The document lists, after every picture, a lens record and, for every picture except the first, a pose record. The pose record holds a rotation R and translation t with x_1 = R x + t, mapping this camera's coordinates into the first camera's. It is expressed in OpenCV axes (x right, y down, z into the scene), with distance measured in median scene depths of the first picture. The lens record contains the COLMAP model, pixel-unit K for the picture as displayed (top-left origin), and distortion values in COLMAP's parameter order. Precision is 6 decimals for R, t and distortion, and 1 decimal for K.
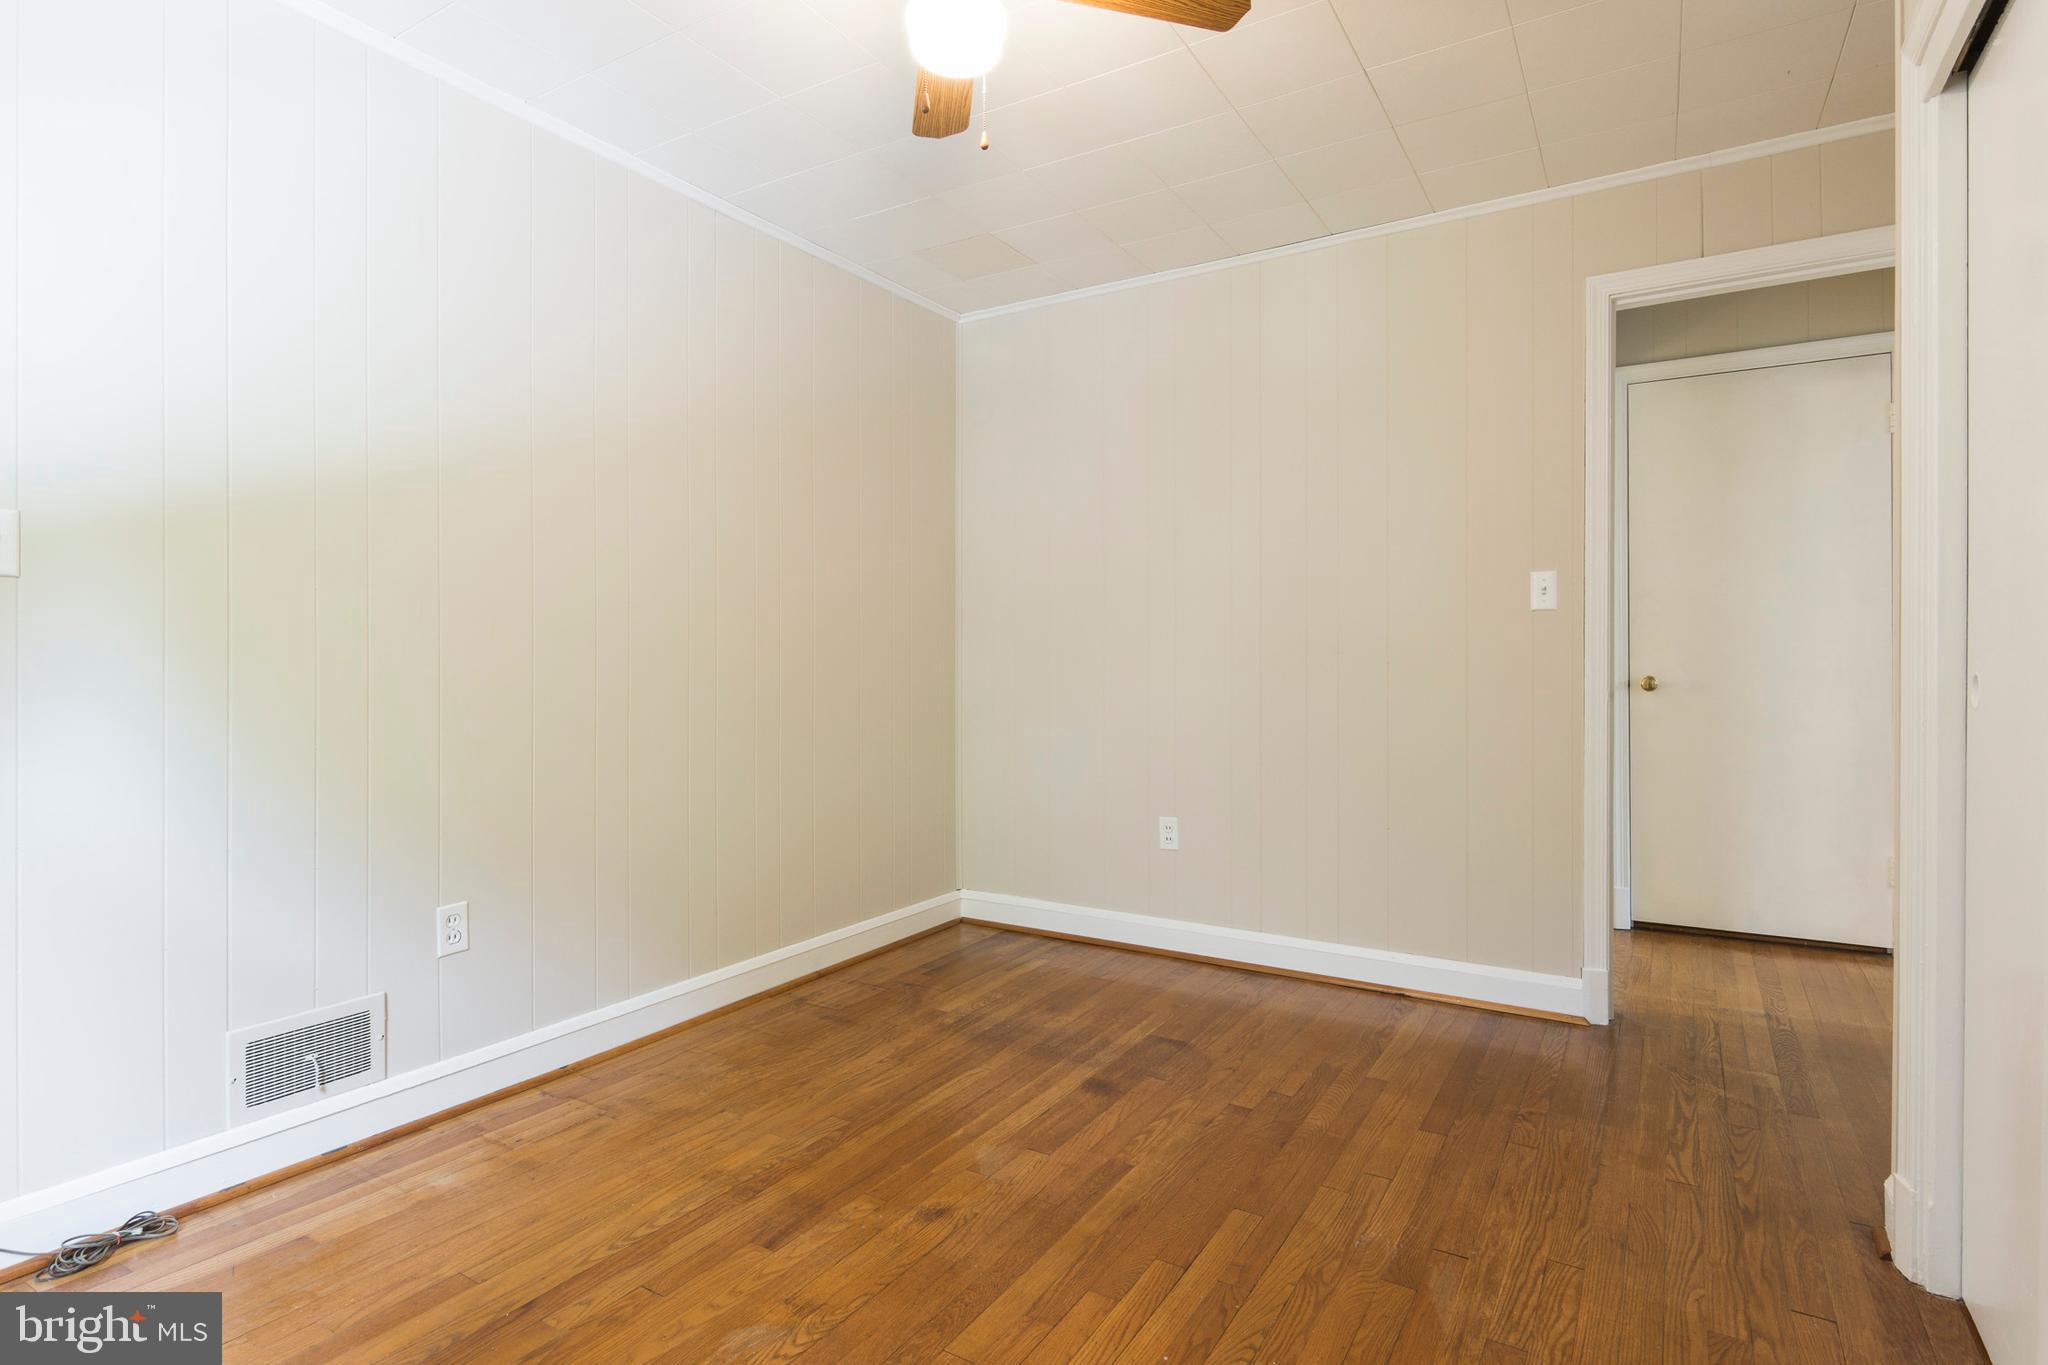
lens RADIAL K [[1045.9, 0, 1030.8], [0, 1045.9, 664.8], [0, 0, 1]] dist [0.021139, -0.015565]
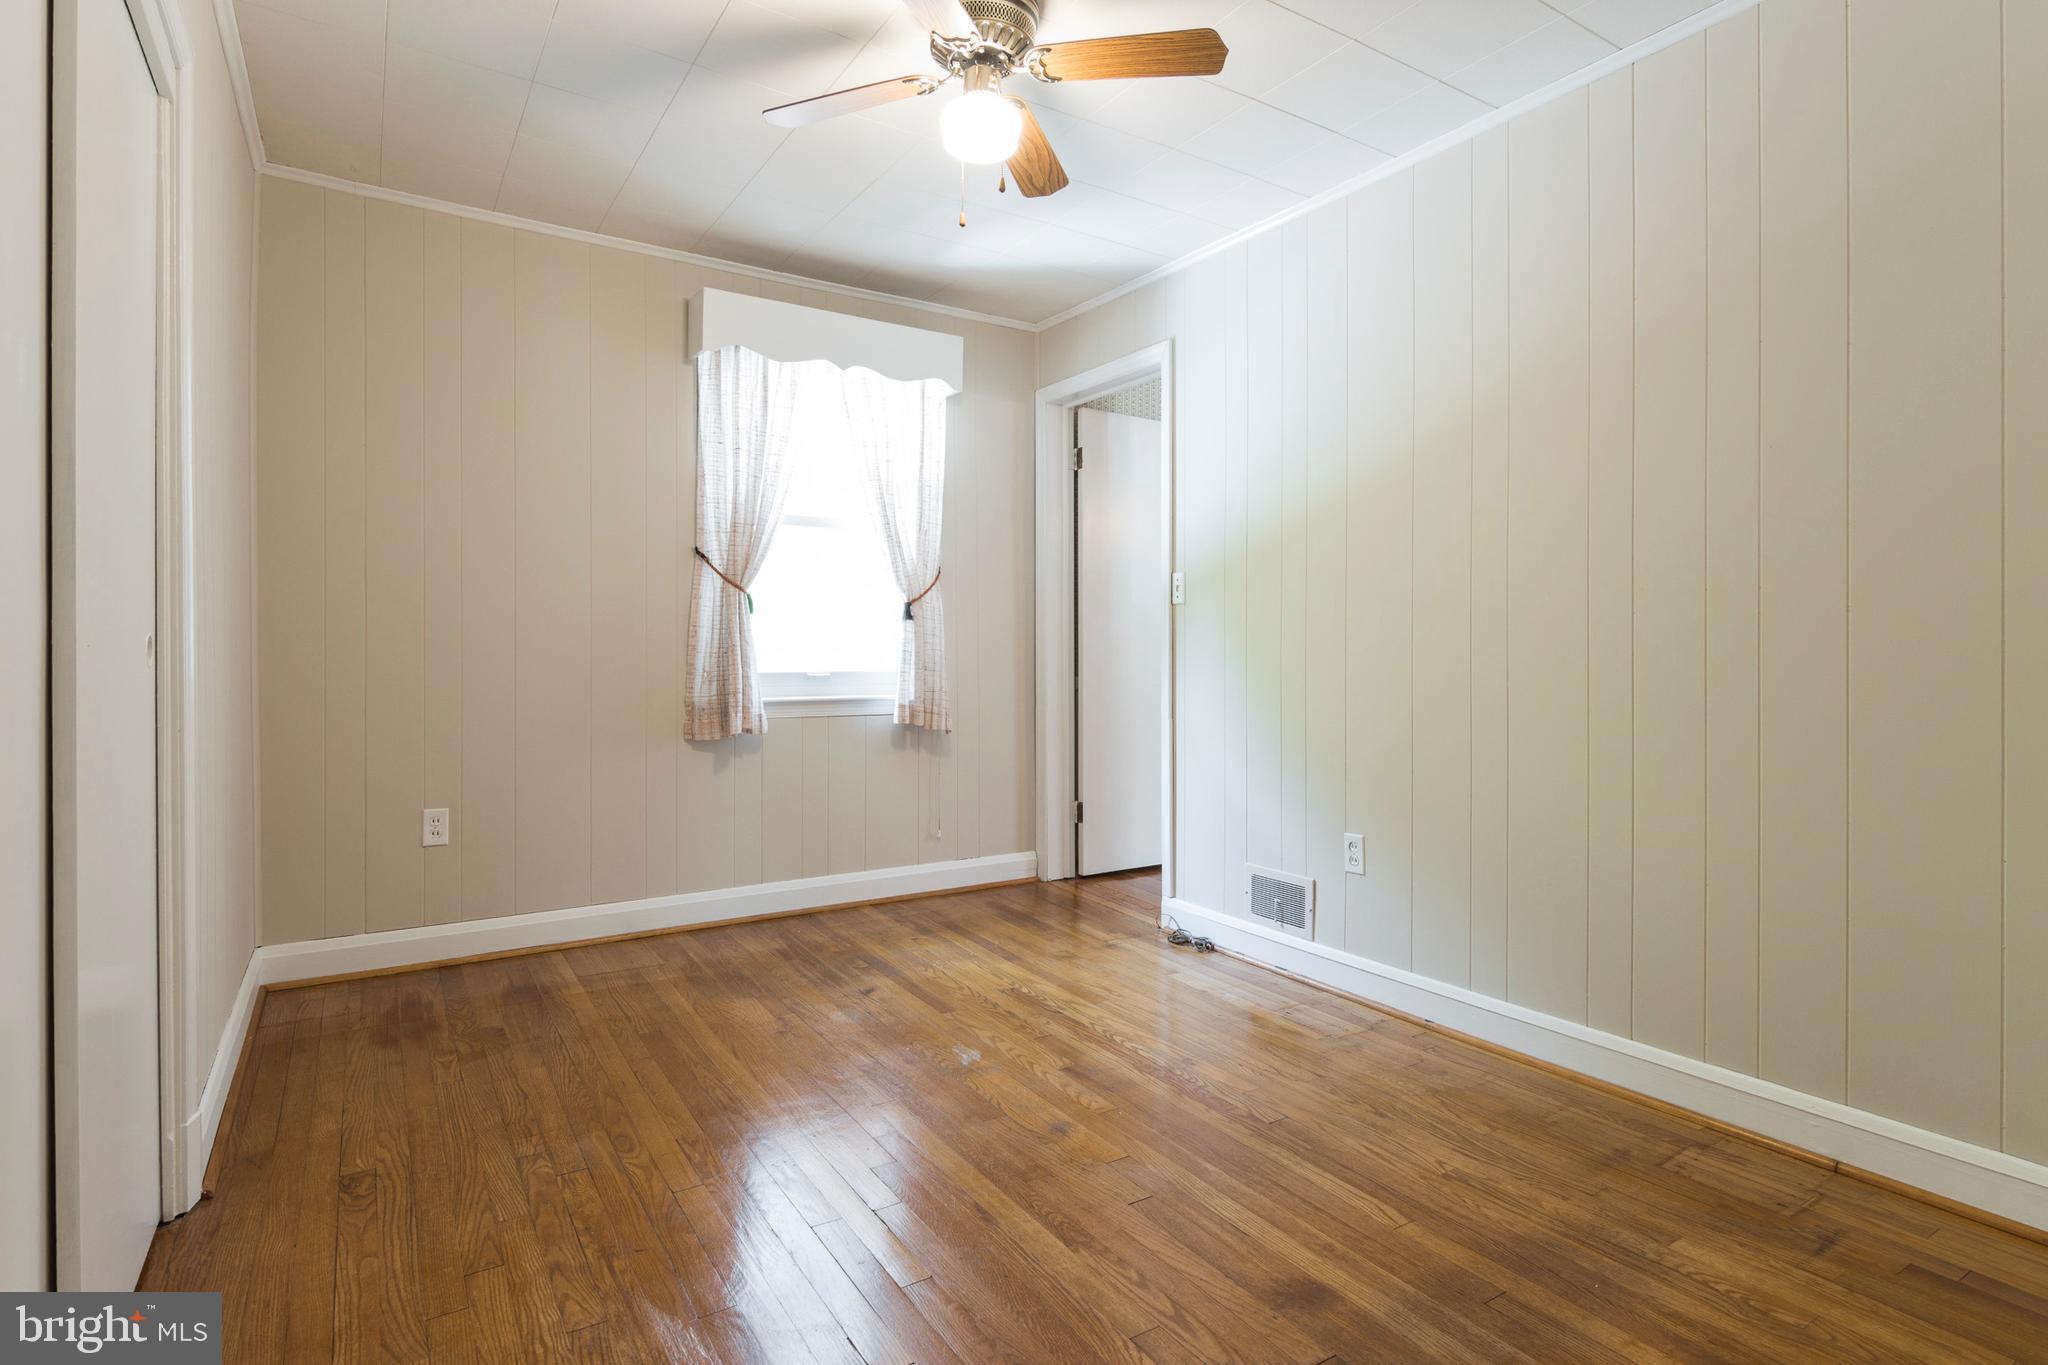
lens RADIAL K [[1045.9, 0, 1030.8], [0, 1045.9, 664.8], [0, 0, 1]] dist [0.021139, -0.015565]
pose [[-0.439279, 0.006162, -0.898330, 0.755953], [-0.014003, 0.999808, 0.013705, 0.007231], [0.898242, 0.018599, -0.439108, 1.178922]]
